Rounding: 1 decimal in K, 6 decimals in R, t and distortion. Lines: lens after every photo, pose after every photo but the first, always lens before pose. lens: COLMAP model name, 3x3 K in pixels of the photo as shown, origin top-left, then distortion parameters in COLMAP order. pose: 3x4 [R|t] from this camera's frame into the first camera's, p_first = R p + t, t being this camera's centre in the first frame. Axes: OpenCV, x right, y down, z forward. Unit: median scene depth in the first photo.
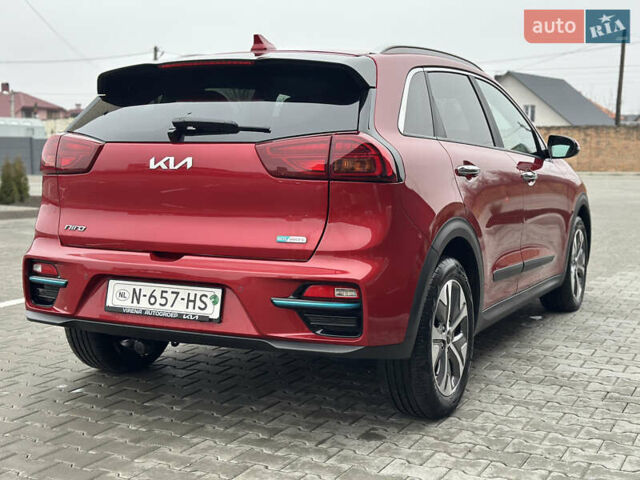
lens RADIAL K [[882.4, 0, 319.6], [0, 882.4, 236.4], [0, 0, 1]] dist [0.132710, 0.000000]
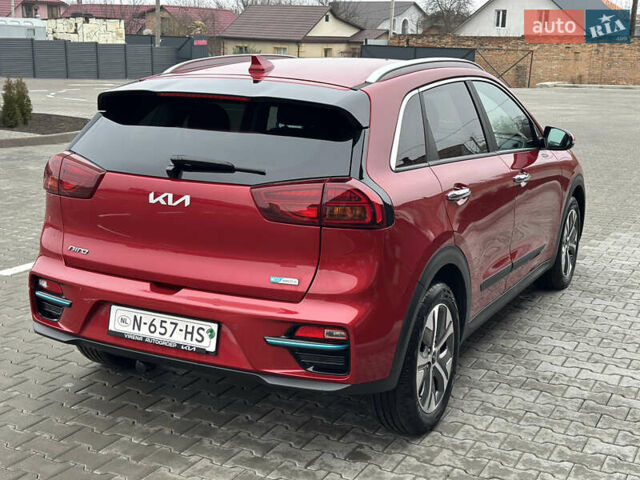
lens RADIAL K [[882.4, 0, 318.6], [0, 882.4, 243.3], [0, 0, 1]] dist [0.132710, 0.000000]
pose [[0.999838, 0.017087, -0.005694, 0.013172], [-0.016265, 0.992389, 0.122061, -0.158278], [0.007736, -0.121948, 0.992506, -0.032394]]
